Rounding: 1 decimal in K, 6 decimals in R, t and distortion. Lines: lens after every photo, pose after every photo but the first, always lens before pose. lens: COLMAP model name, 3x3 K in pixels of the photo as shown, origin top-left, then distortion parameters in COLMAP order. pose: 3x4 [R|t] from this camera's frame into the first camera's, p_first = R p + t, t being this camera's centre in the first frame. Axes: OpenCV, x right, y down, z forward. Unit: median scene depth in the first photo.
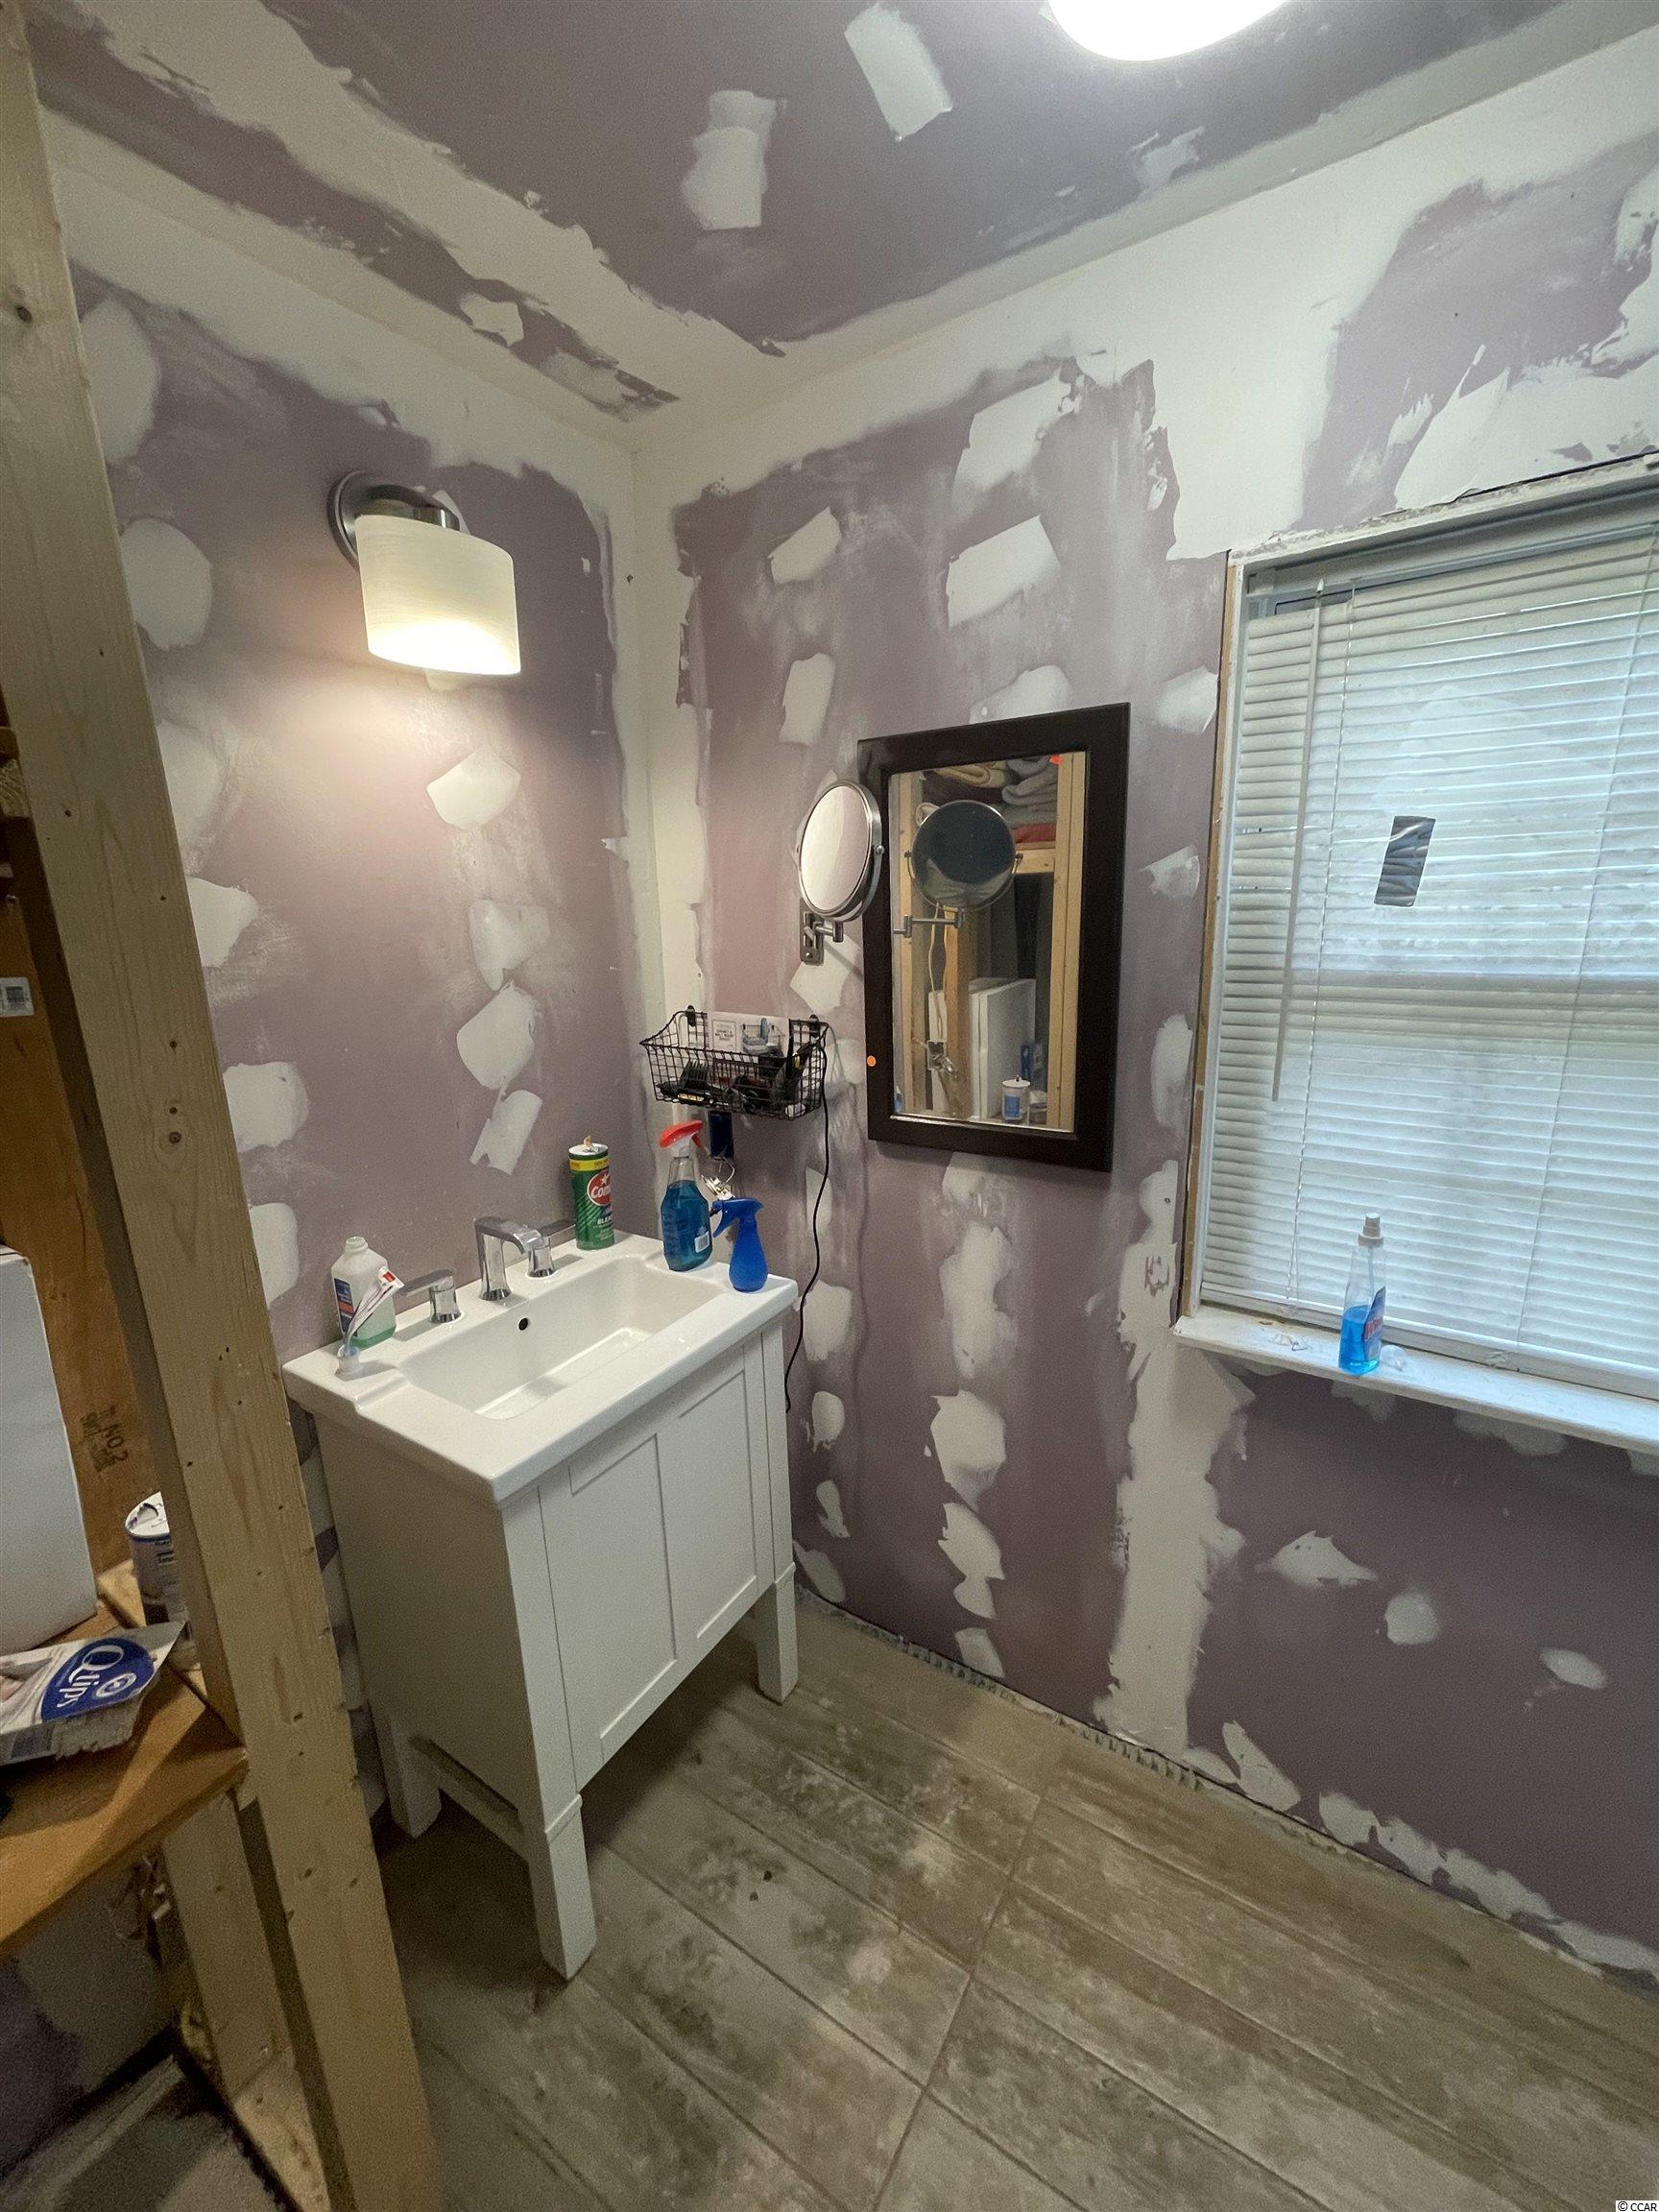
lens RADIAL K [[896.5, 0, 831.8], [0, 896.5, 1105.2], [0, 0, 1]] dist [-0.002329, -0.000133]
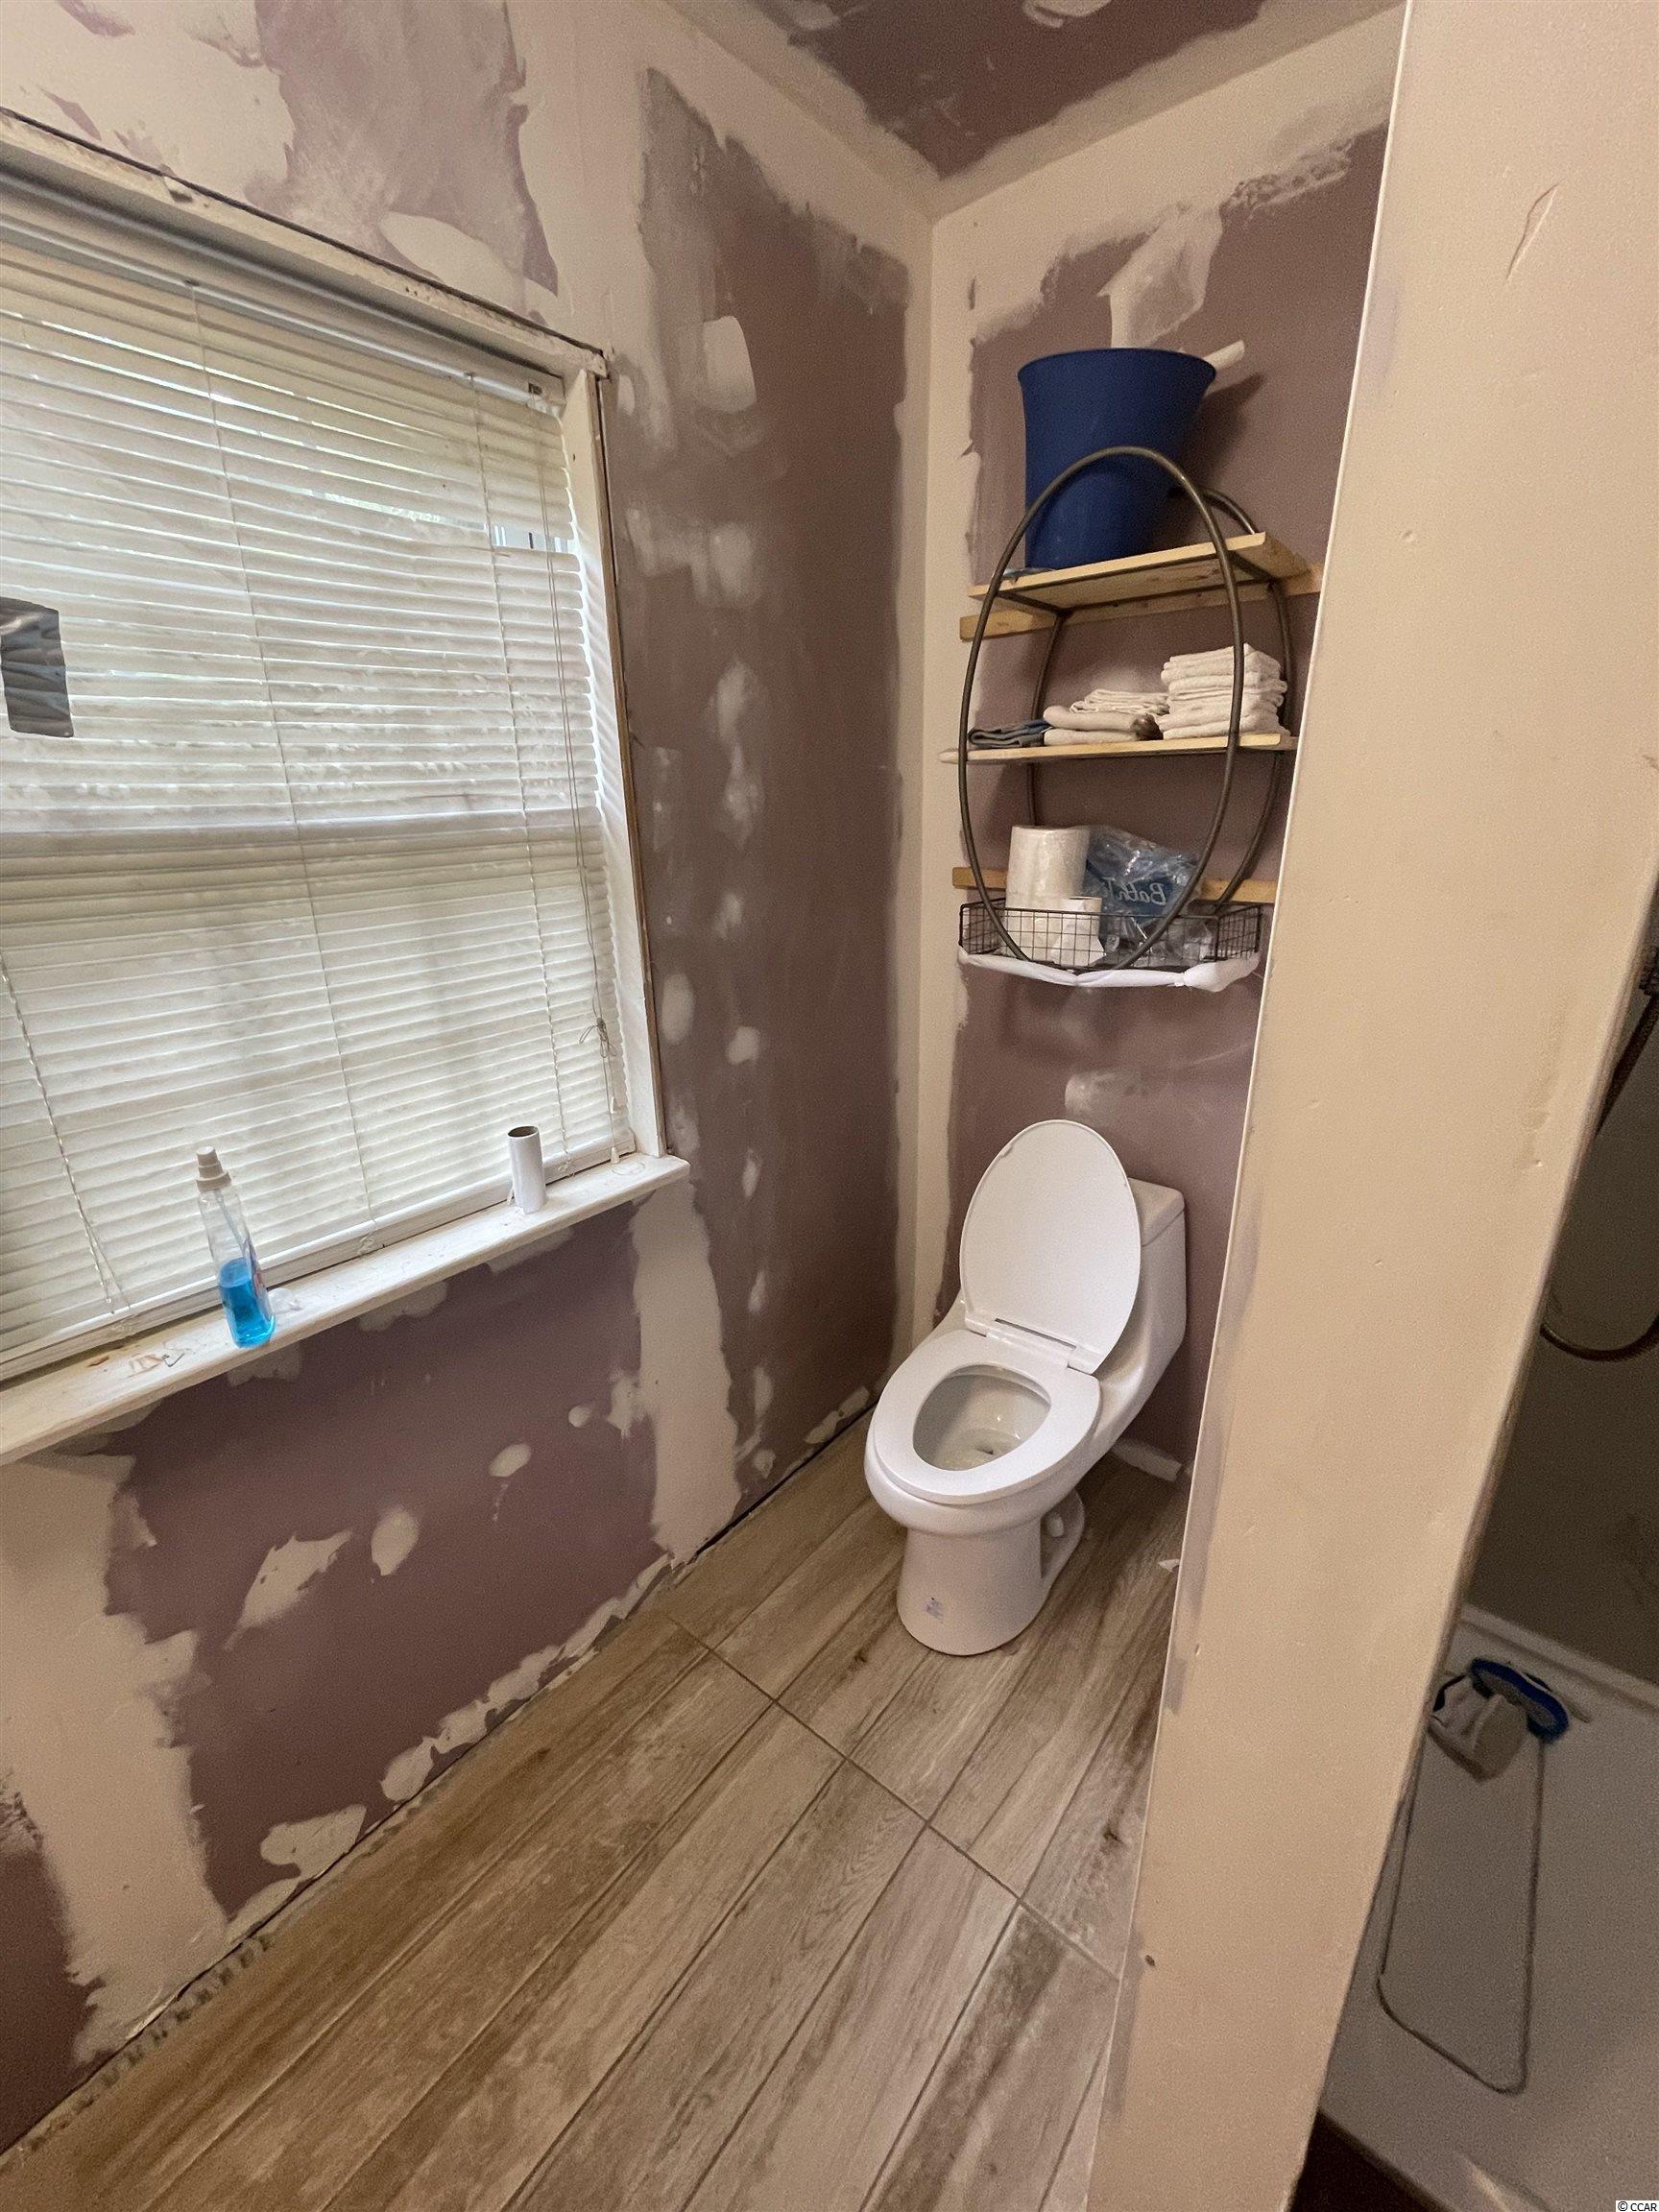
lens RADIAL K [[896.5, 0, 831.8], [0, 896.5, 1105.2], [0, 0, 1]] dist [-0.002329, -0.000133]
pose [[0.103156, -0.299972, 0.948354, -0.063013], [0.237335, 0.933324, 0.269403, 0.006398], [-0.965935, 0.197287, 0.167472, 0.337112]]
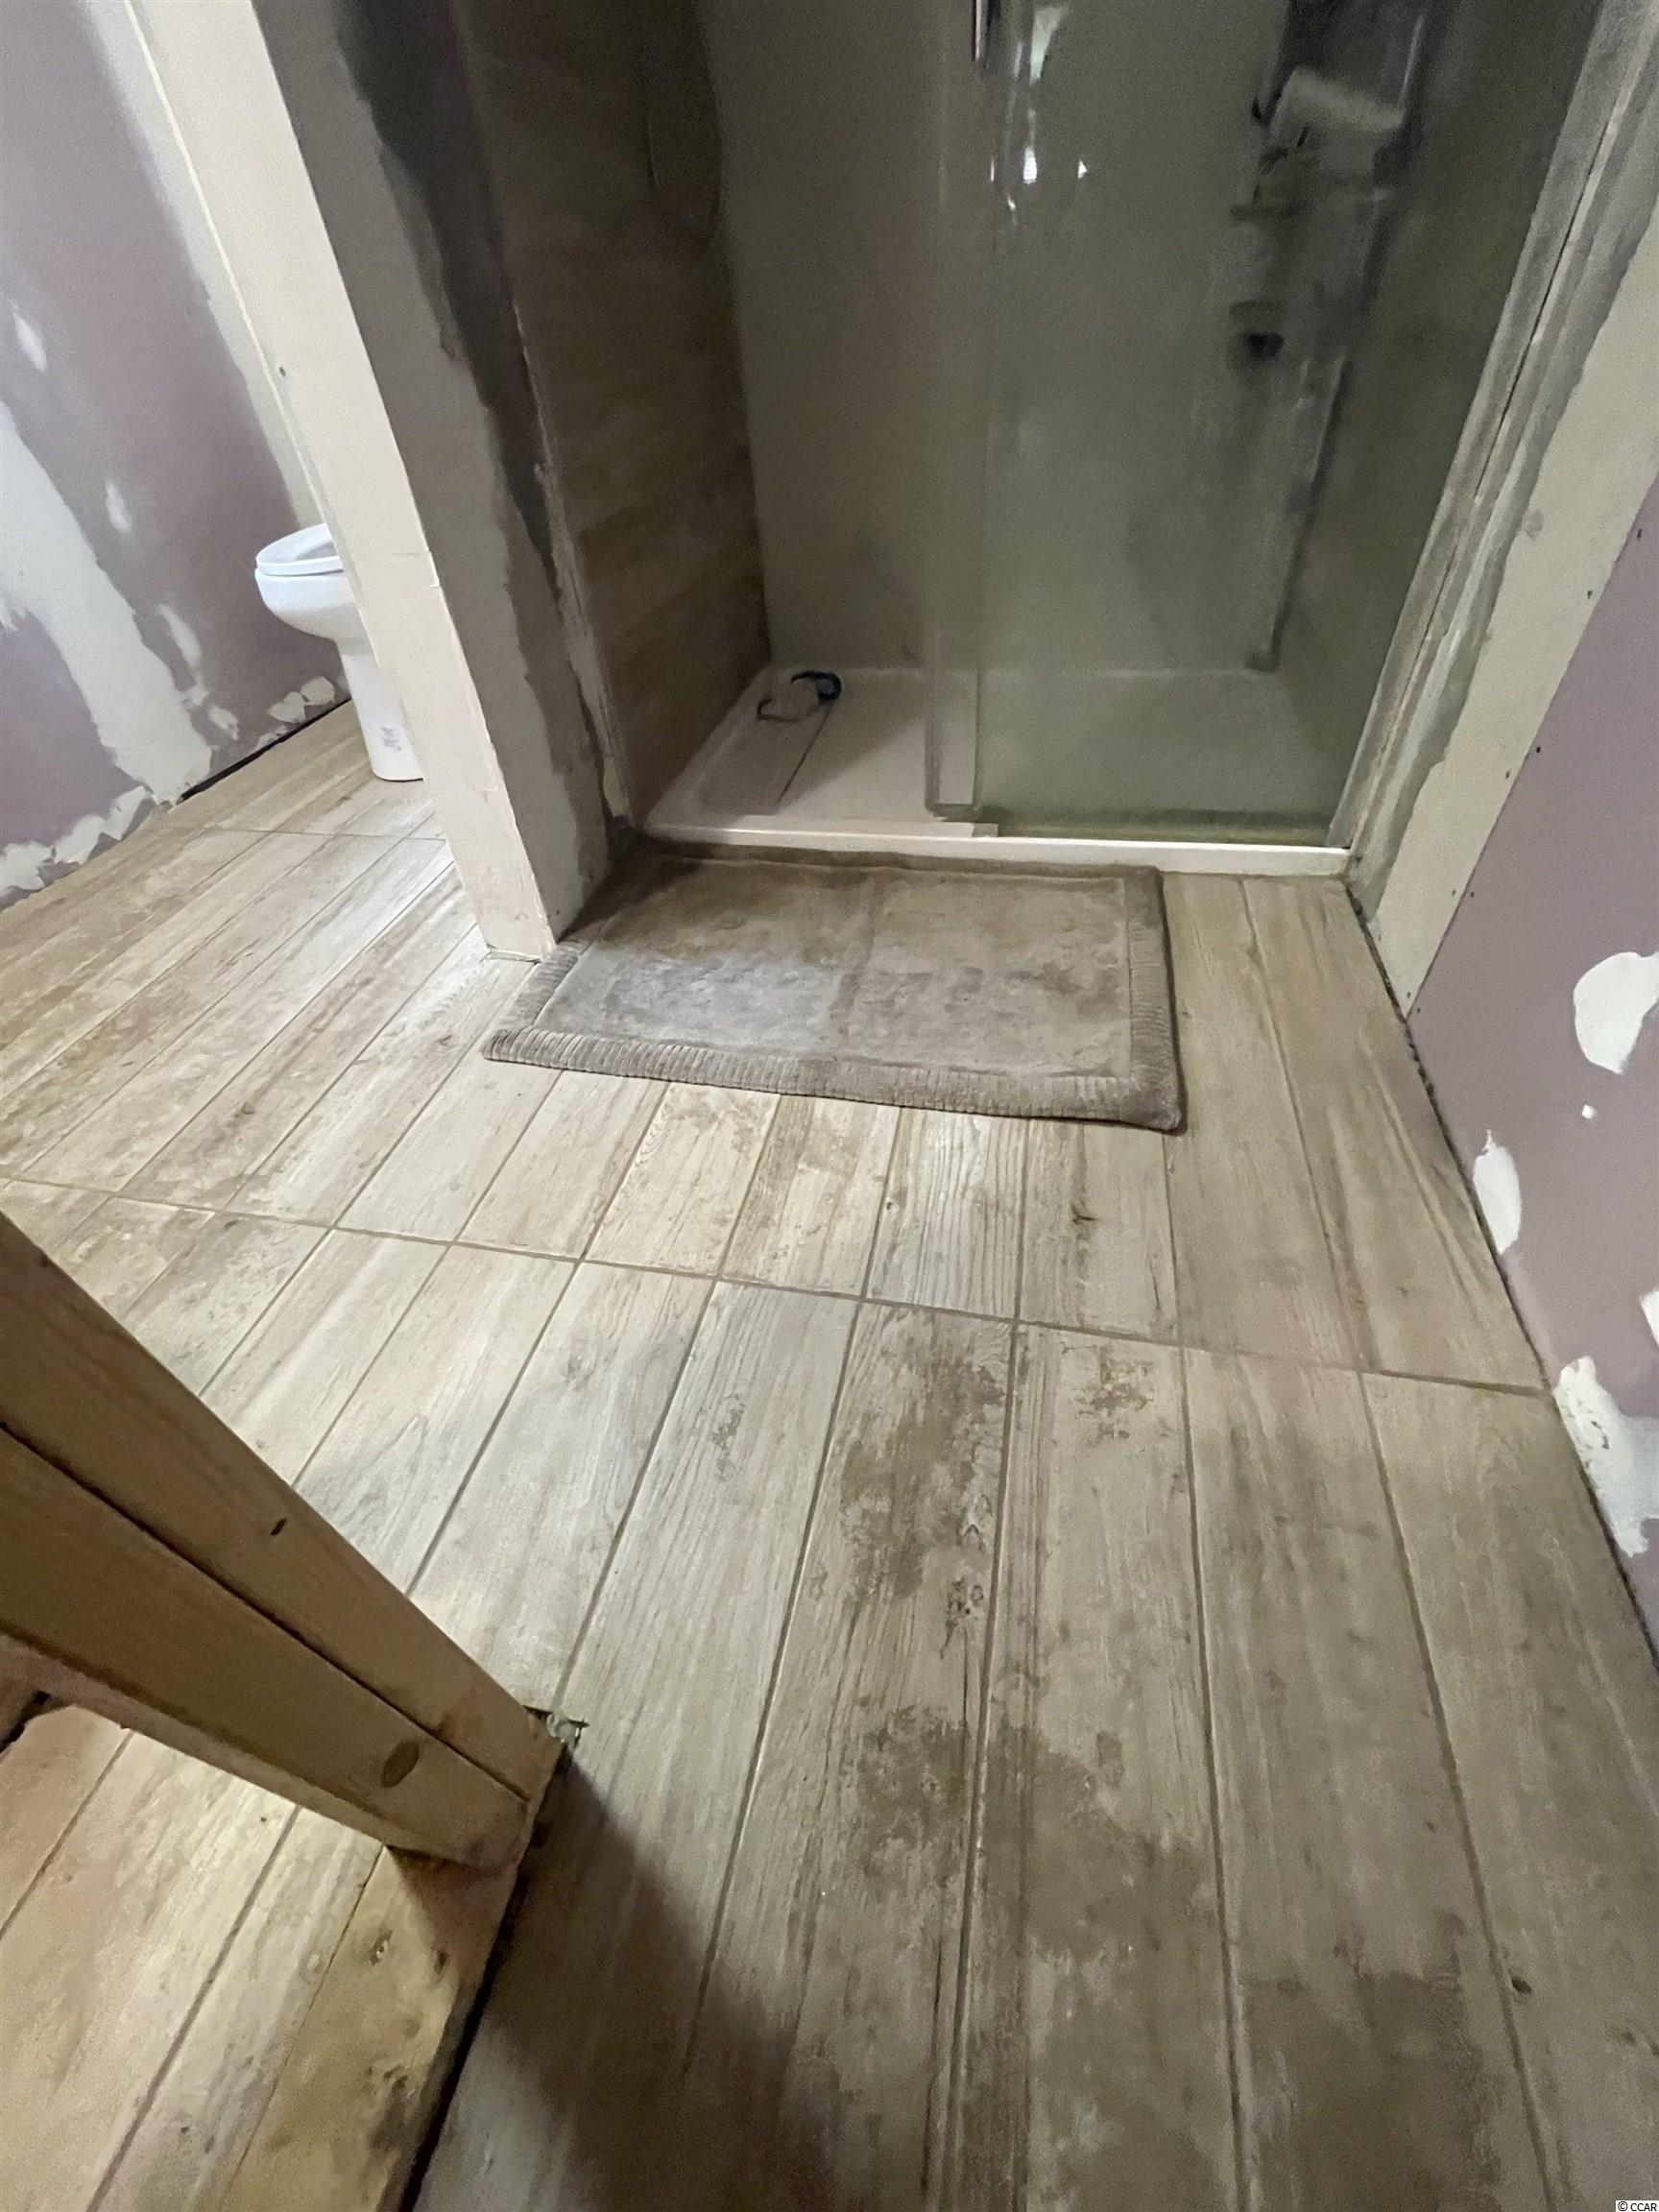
lens RADIAL K [[891.4, 0, 829.5], [0, 891.4, 1106.0], [0, 0, 1]] dist [-0.000359, -0.000827]
pose [[-0.350601, -0.596370, 0.722095, -0.796334], [0.286619, 0.665713, 0.688967, 0.633175], [-0.891587, 0.448519, -0.062469, 0.256637]]
